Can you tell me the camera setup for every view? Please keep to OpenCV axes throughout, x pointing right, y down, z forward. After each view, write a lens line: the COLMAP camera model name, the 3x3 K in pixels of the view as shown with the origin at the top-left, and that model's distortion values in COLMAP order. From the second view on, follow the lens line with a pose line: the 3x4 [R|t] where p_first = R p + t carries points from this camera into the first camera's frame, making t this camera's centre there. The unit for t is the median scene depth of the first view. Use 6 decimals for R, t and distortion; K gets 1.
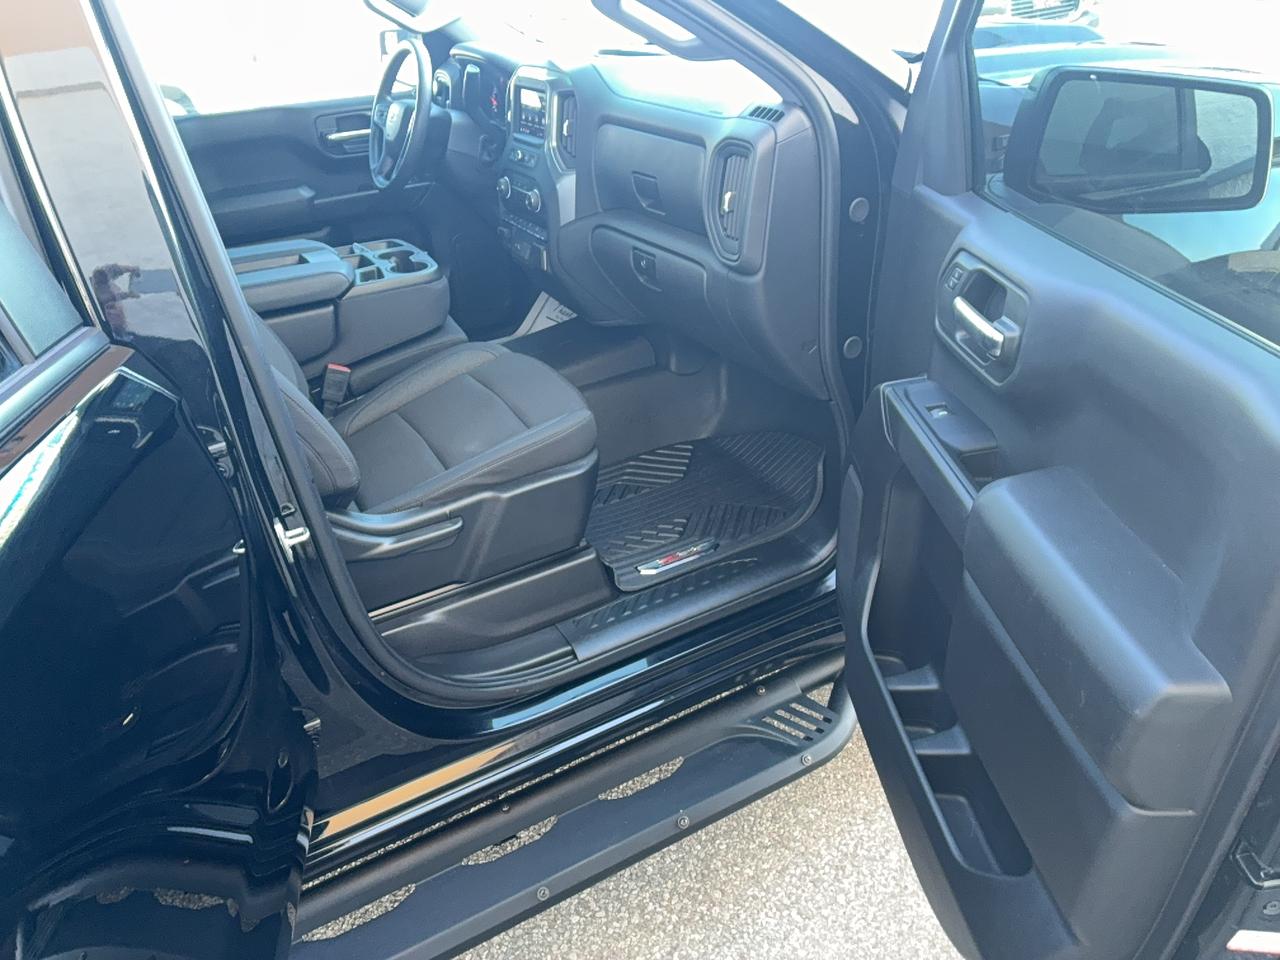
lens RADIAL K [[971.7, 0, 639.8], [0, 971.7, 456.0], [0, 0, 1]] dist [0.065537, -0.091284]
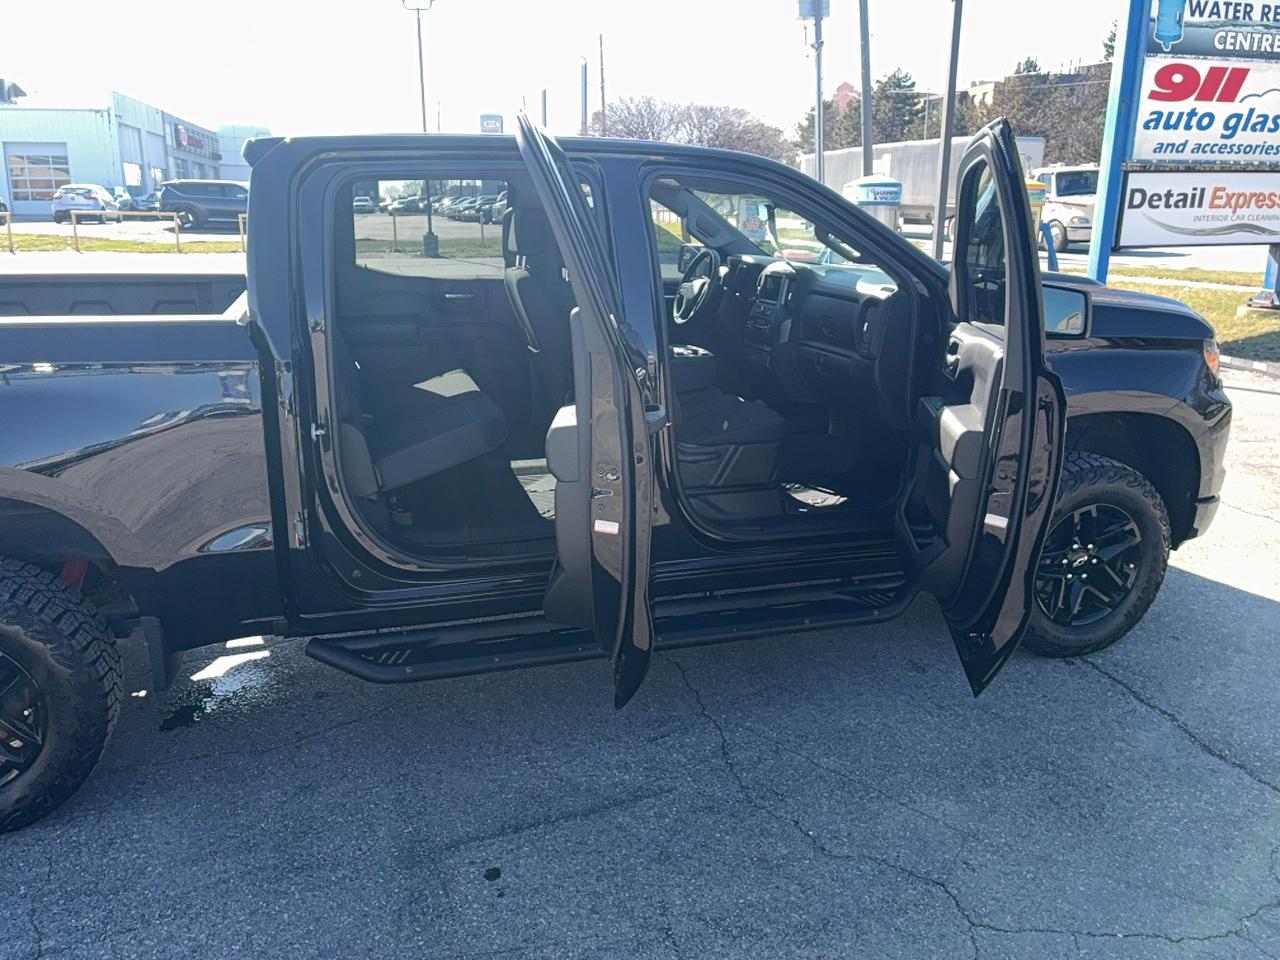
lens RADIAL K [[971.7, 0, 639.8], [0, 971.7, 456.0], [0, 0, 1]] dist [0.065537, -0.091284]
pose [[0.976511, 0.129686, -0.172067, 0.007775], [-0.163606, 0.965942, -0.200470, 0.428948], [0.140209, 0.223912, 0.964471, -0.881142]]
